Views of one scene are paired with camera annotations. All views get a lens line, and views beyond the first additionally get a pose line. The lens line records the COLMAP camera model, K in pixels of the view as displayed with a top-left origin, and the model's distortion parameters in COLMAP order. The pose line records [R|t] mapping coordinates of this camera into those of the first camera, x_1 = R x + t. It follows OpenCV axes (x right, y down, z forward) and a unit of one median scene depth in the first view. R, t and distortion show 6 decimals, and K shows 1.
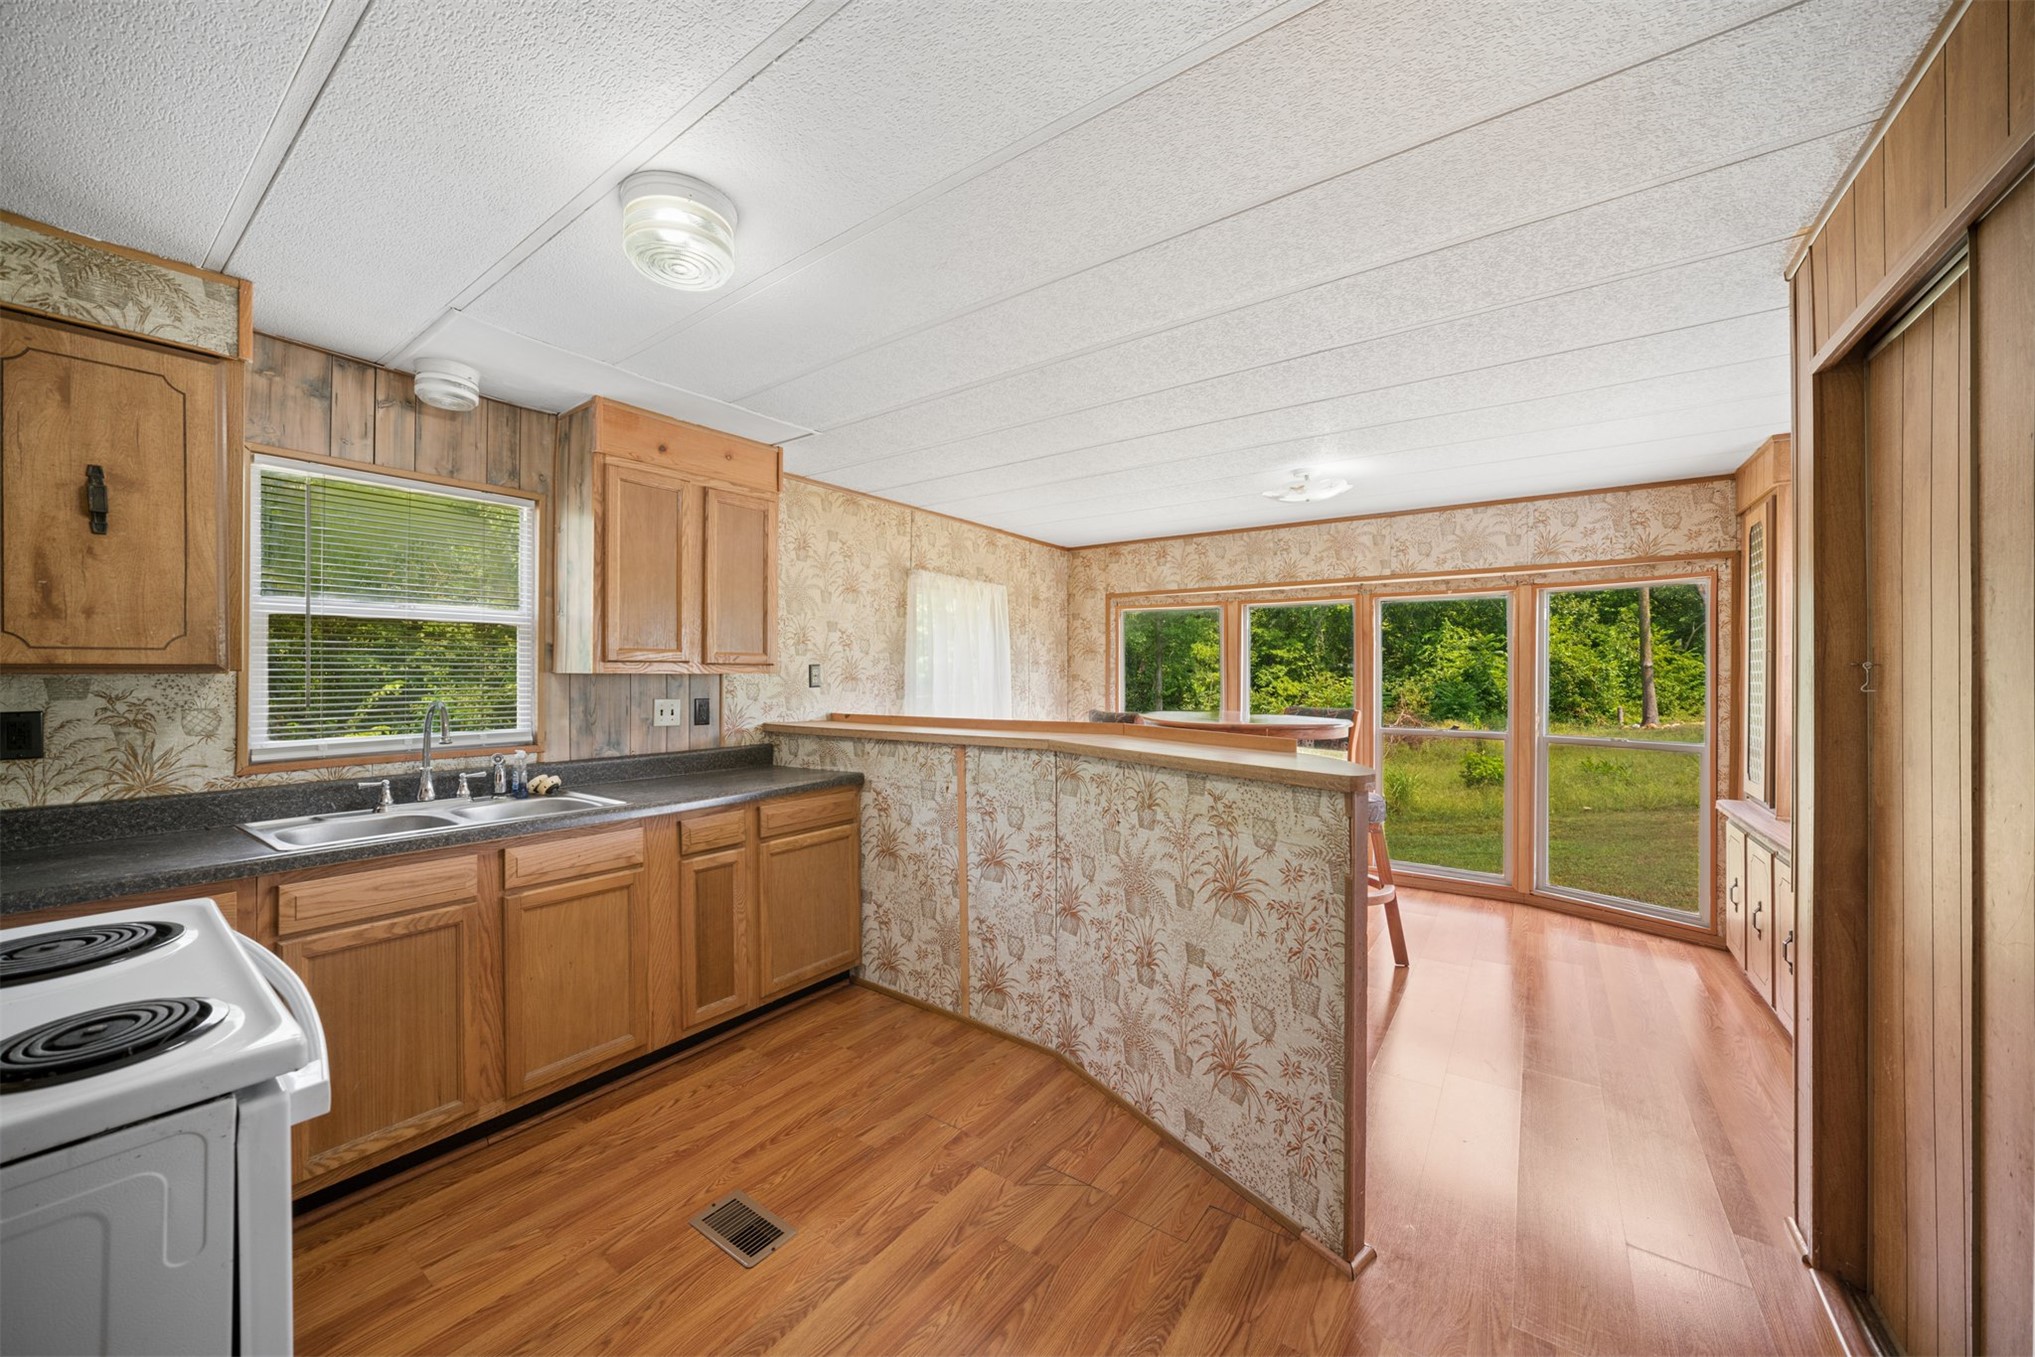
lens RADIAL K [[741.3, 0, 997.5], [0, 741.3, 671.7], [0, 0, 1]] dist [-0.020883, 0.005014]
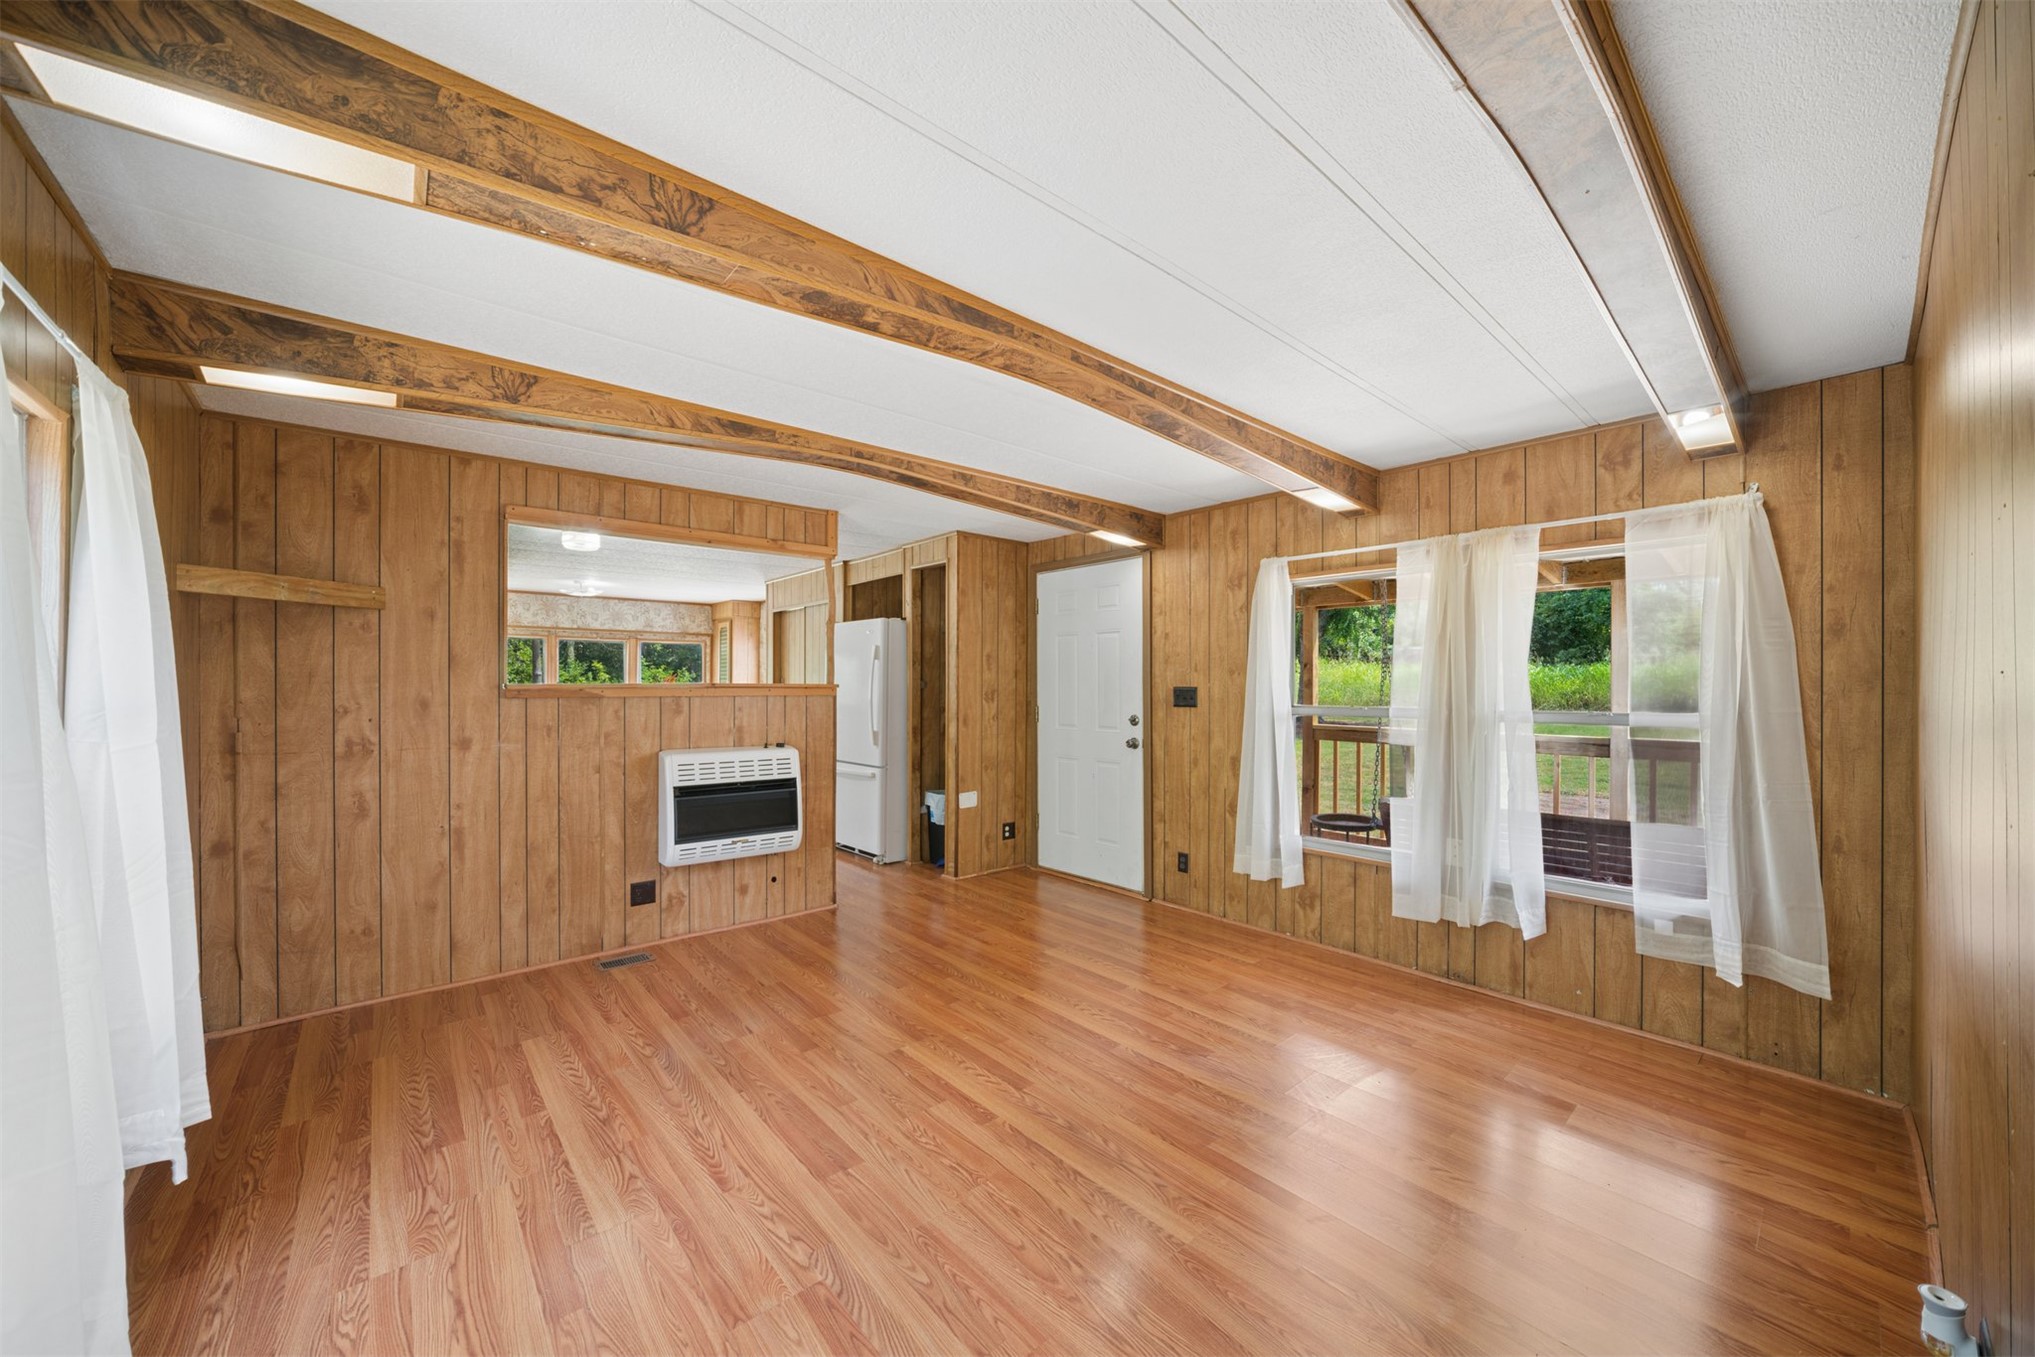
lens RADIAL K [[741.3, 0, 993.9], [0, 741.3, 688.4], [0, 0, 1]] dist [-0.020883, 0.005014]
pose [[0.243376, -0.005207, 0.969918, -1.250905], [-0.007953, 0.999941, 0.007364, 0.000538], [-0.969899, -0.009506, 0.243320, -0.592866]]
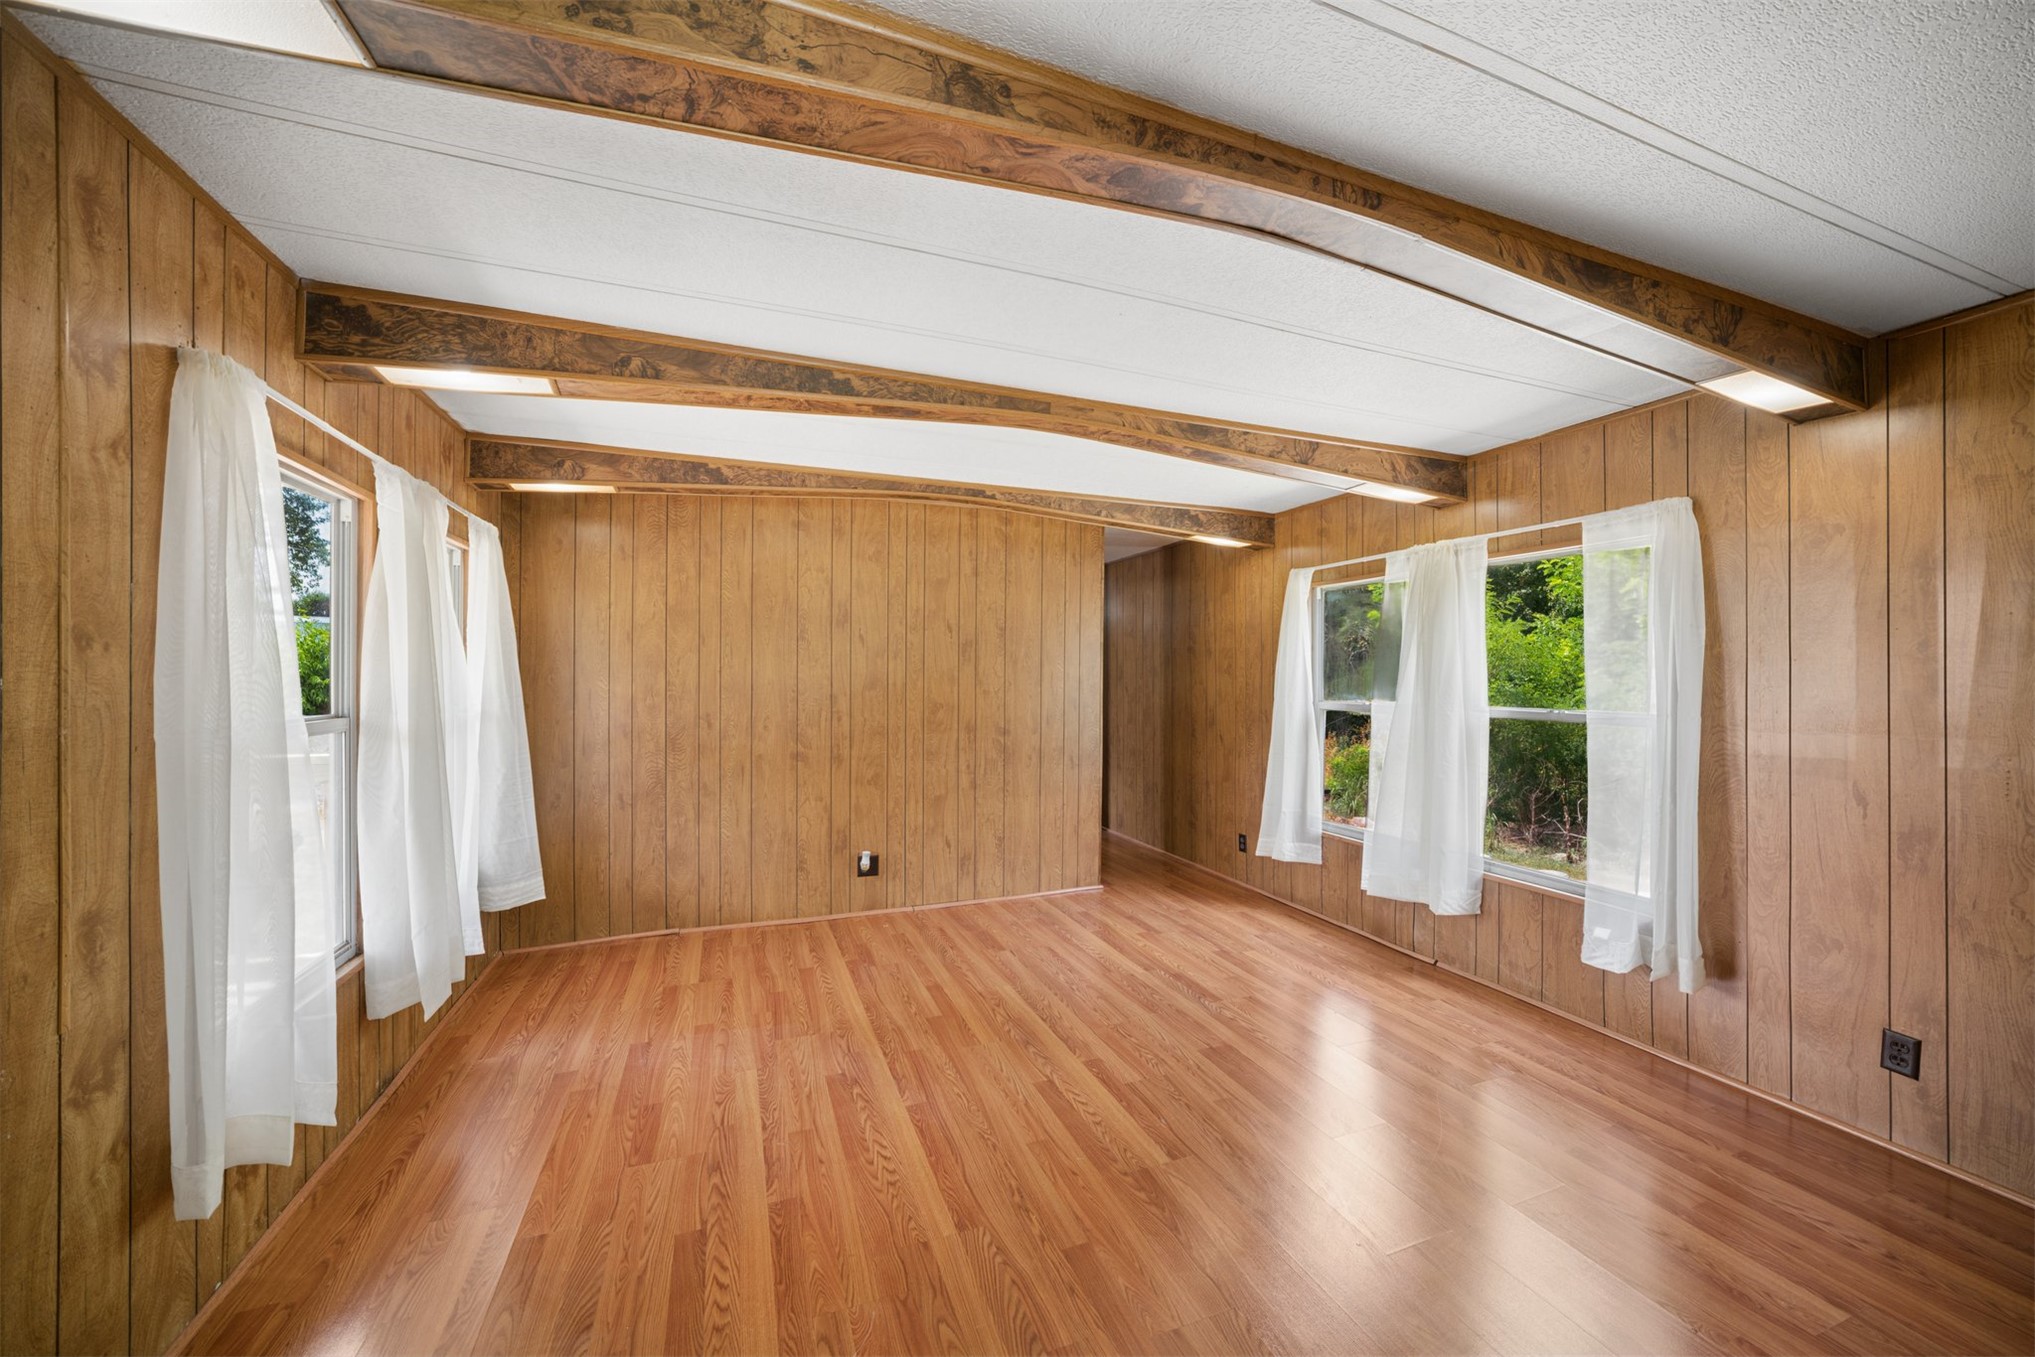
lens RADIAL K [[741.3, 0, 1008.3], [0, 741.3, 685.5], [0, 0, 1]] dist [-0.020883, 0.005014]
pose [[-0.543406, 0.008325, -0.839428, -0.060160], [0.001178, 0.999957, 0.009155, -0.000835], [0.839469, 0.003986, -0.543393, -0.140137]]
